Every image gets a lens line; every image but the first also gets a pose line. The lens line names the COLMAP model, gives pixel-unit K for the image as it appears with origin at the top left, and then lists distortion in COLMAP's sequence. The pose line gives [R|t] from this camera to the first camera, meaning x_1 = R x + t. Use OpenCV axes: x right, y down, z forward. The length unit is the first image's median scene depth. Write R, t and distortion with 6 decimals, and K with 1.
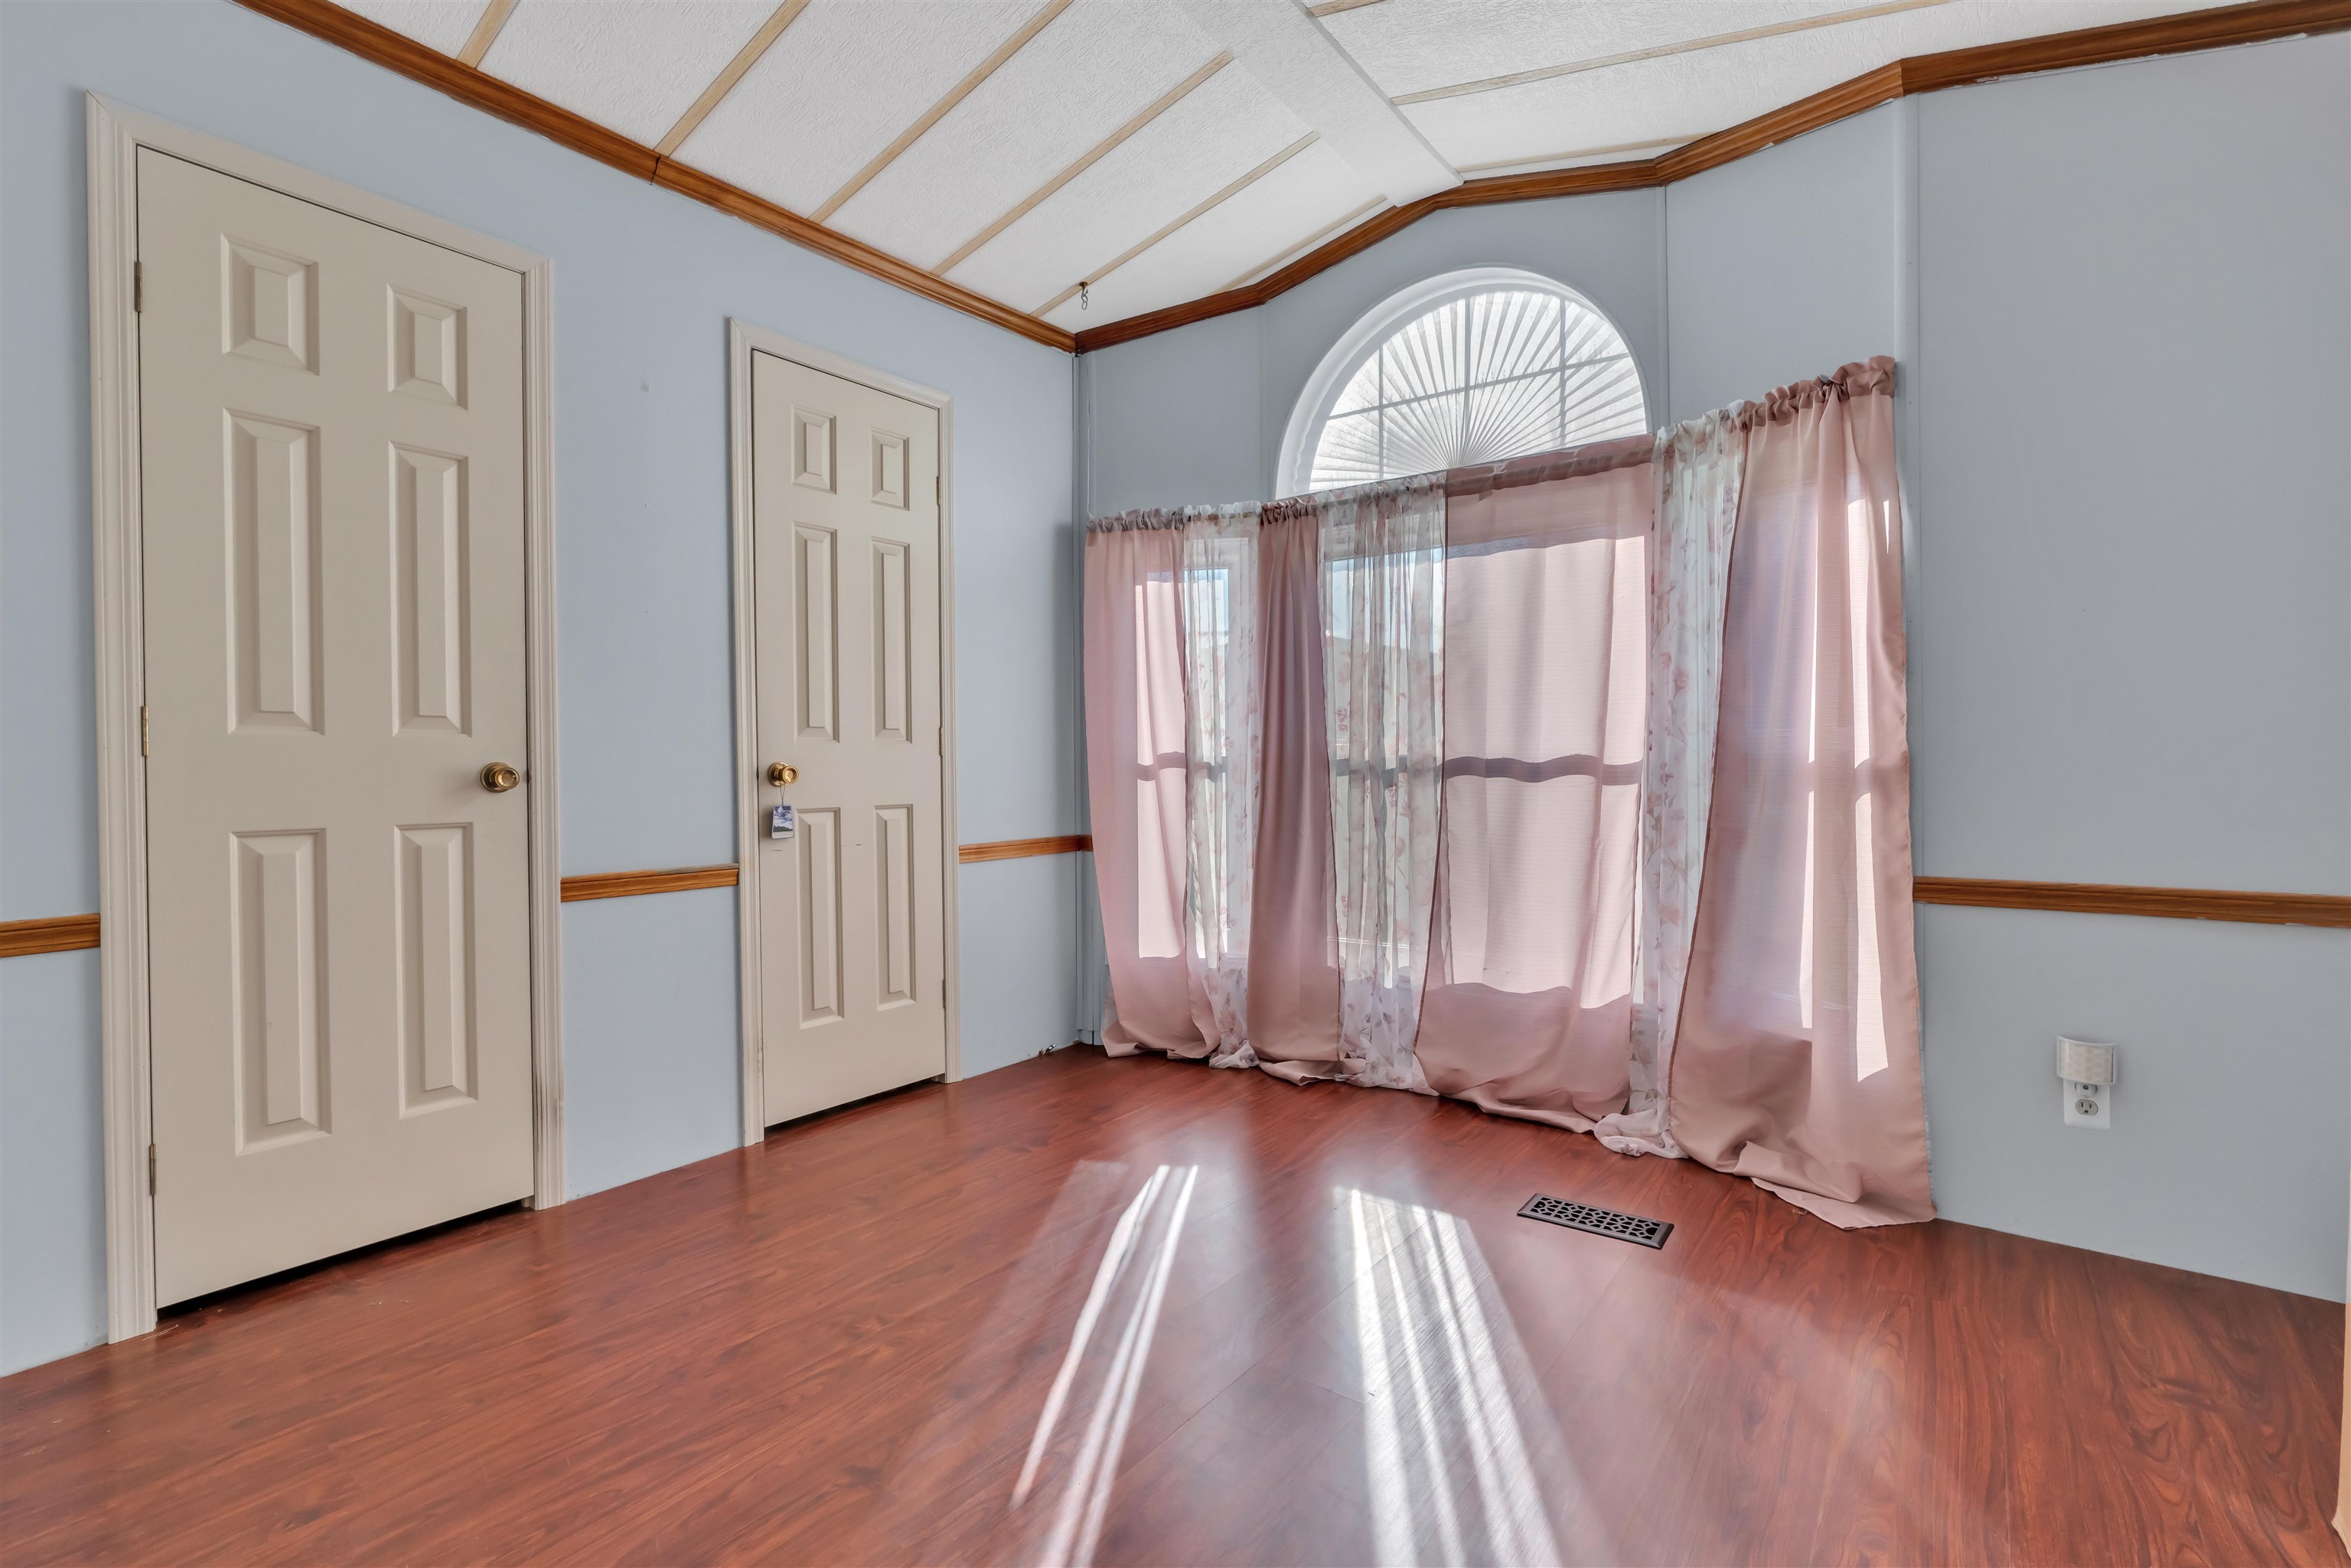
lens RADIAL K [[1050.0, 0, 1191.8], [0, 1050.0, 774.8], [0, 0, 1]] dist [-0.021849, 0.009396]
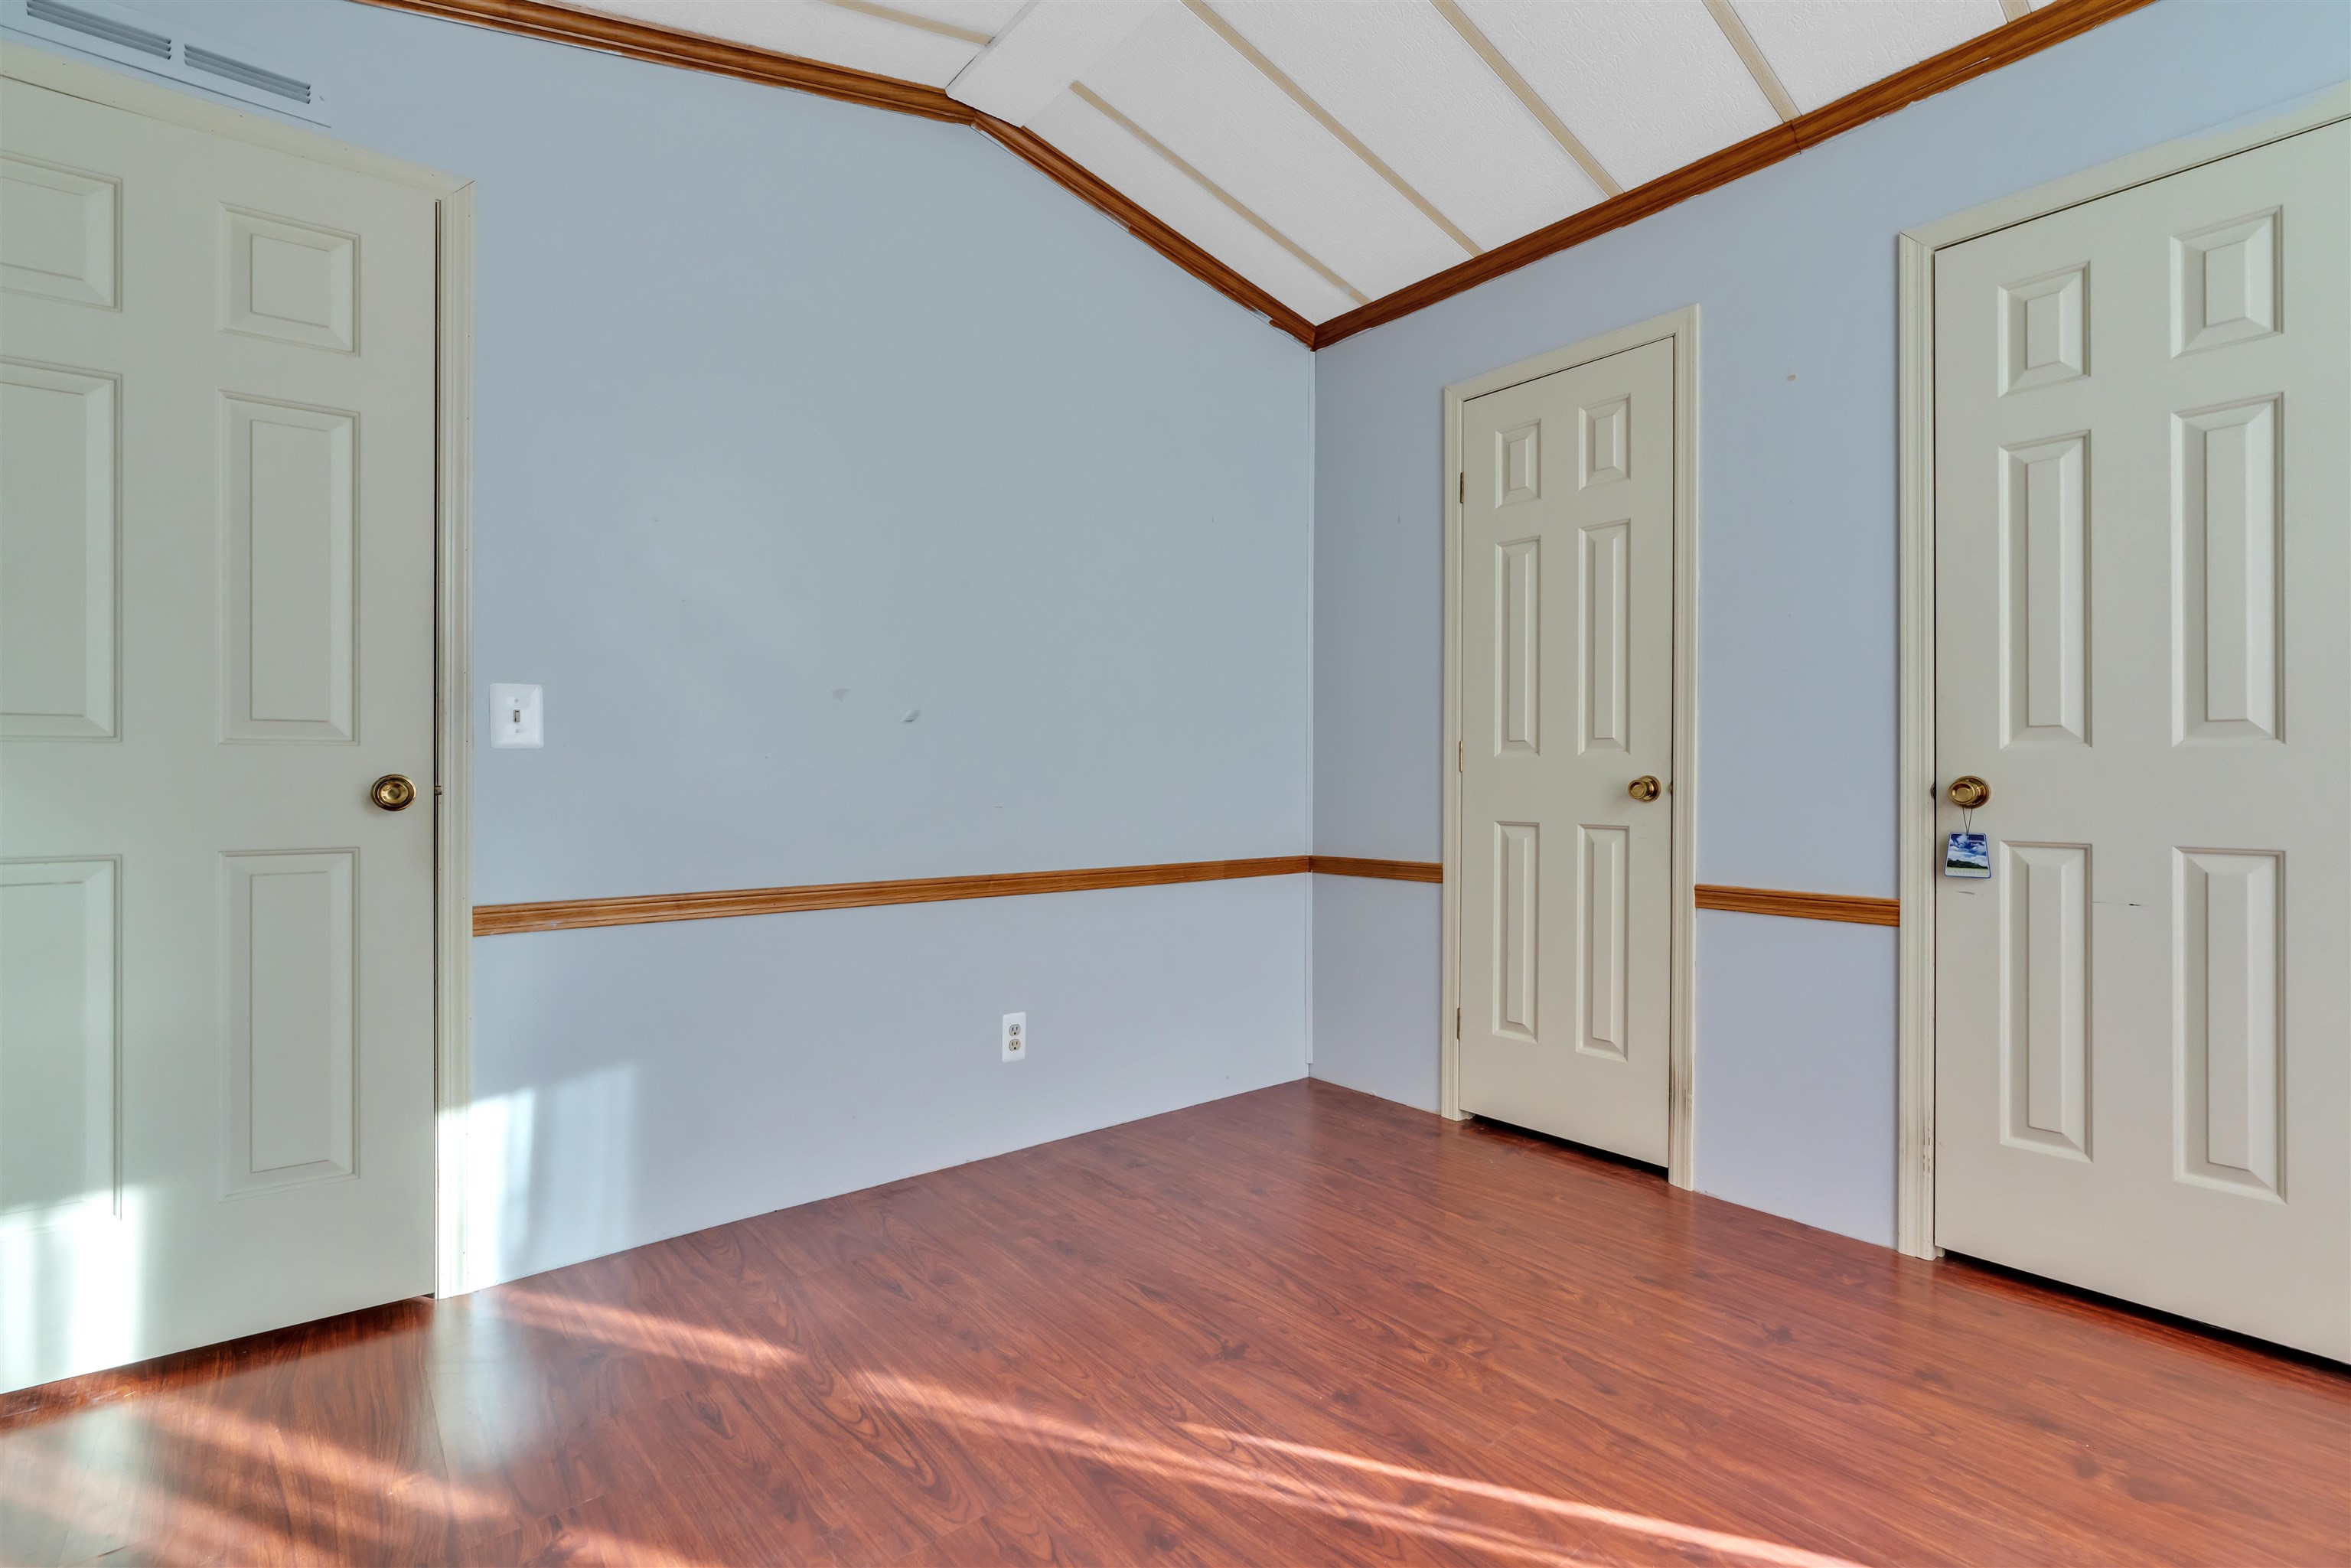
lens RADIAL K [[948.8, 0, 1109.1], [0, 948.8, 774.4], [0, 0, 1]] dist [0.000013, 0.000149]
pose [[-0.215109, -0.000234, -0.976590, 0.475595], [-0.011601, 0.999930, 0.002316, -0.008799], [0.976521, 0.011828, -0.215097, 0.631551]]
